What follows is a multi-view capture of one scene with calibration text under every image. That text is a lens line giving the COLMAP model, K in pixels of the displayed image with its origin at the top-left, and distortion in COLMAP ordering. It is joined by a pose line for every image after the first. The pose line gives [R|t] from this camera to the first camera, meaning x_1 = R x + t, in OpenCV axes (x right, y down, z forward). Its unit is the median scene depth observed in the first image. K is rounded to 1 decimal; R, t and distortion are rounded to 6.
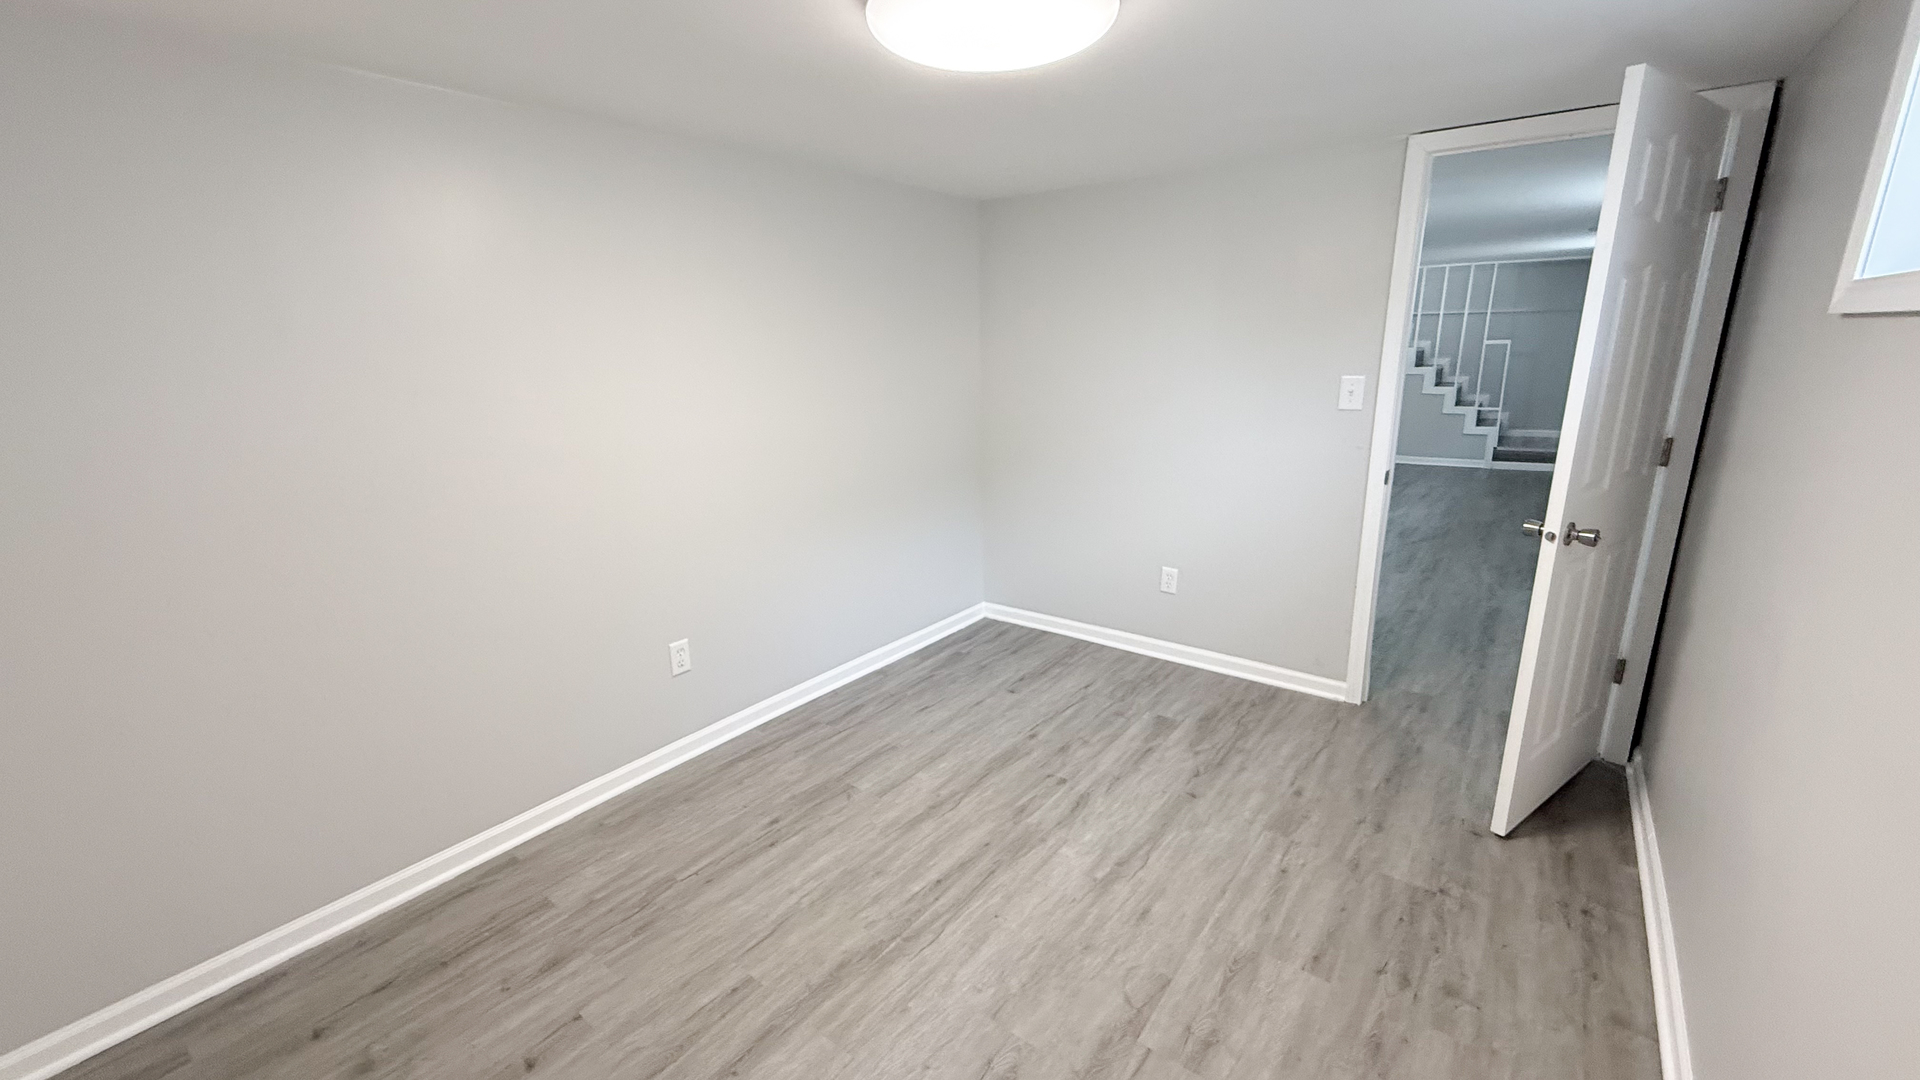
lens RADIAL K [[767.1, 0, 955.8], [0, 767.1, 540.3], [0, 0, 1]] dist [-0.000417, -0.000229]
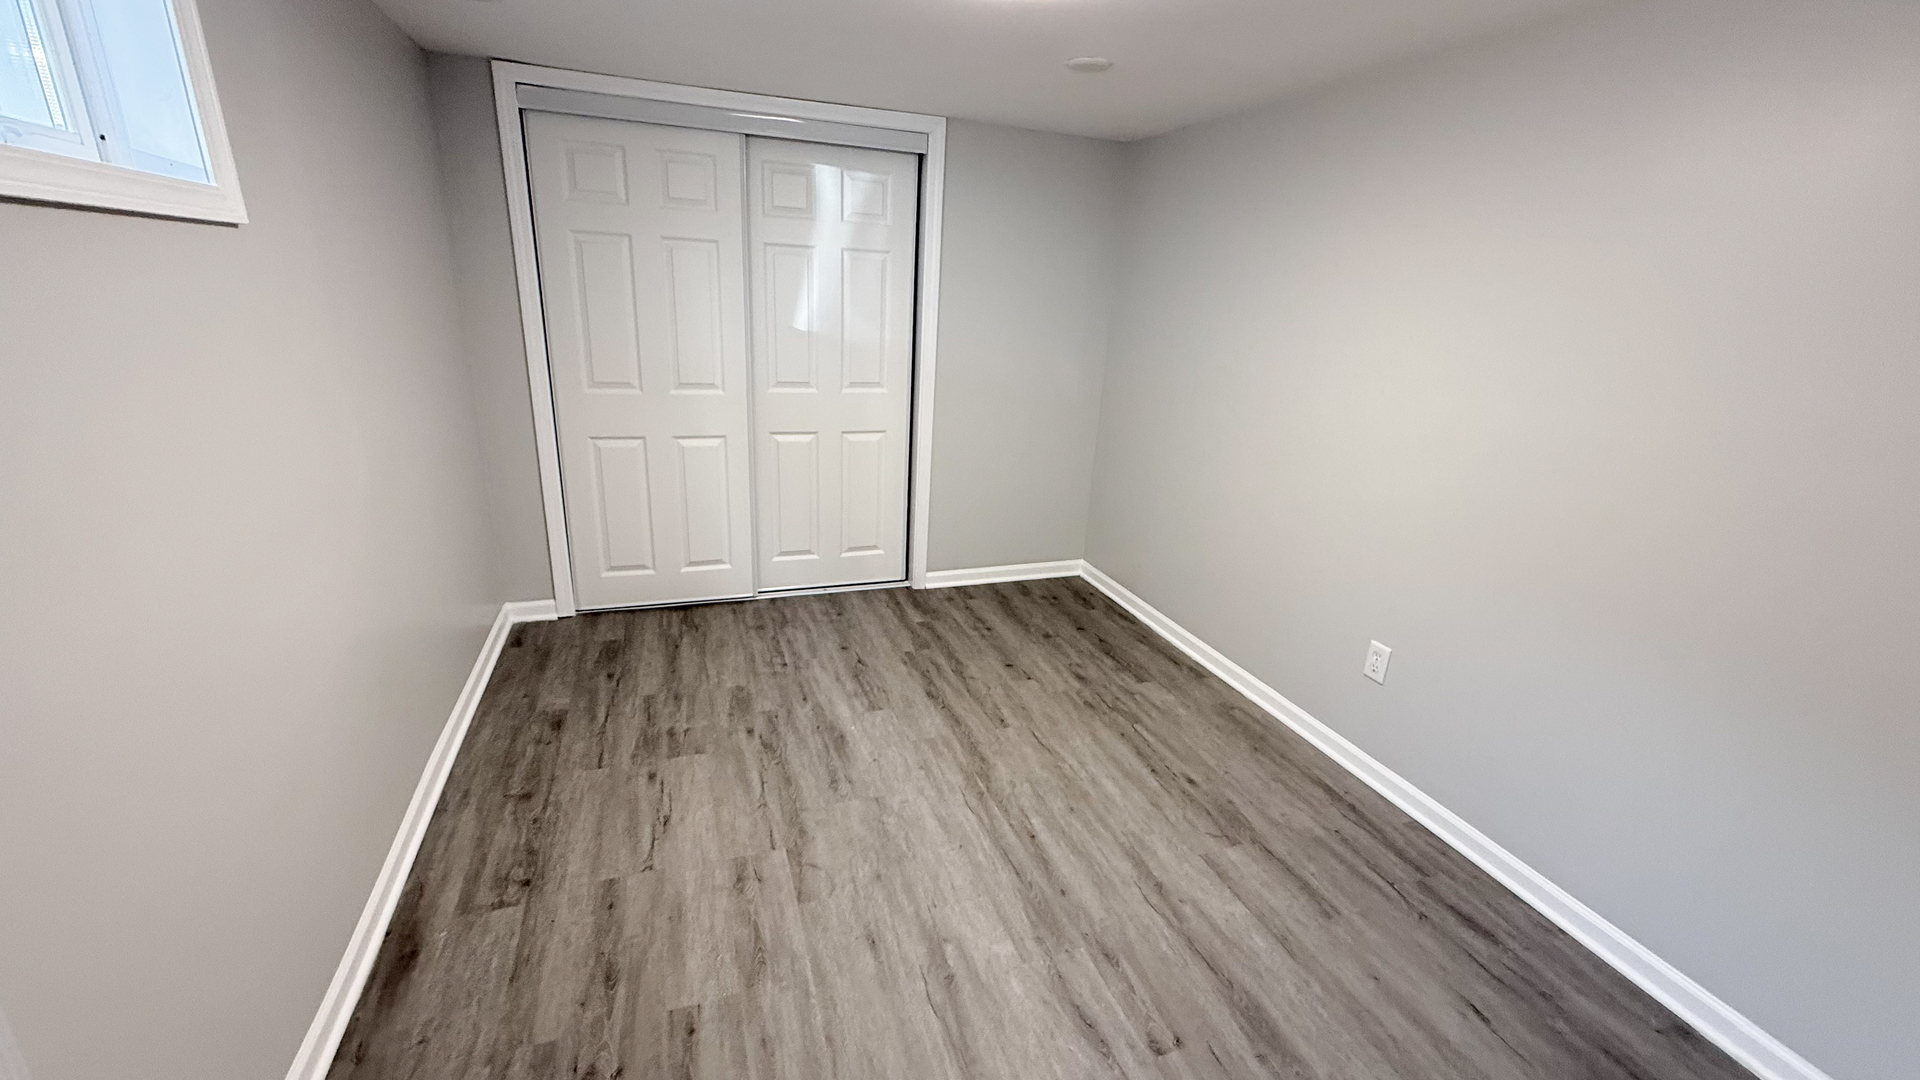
lens RADIAL K [[767.1, 0, 955.8], [0, 767.1, 540.3], [0, 0, 1]] dist [-0.000417, -0.000229]
pose [[-0.542901, 0.253536, -0.800611, 0.801446], [-0.252944, 0.859701, 0.443772, -0.330193], [0.800798, 0.443434, -0.402602, 1.261775]]
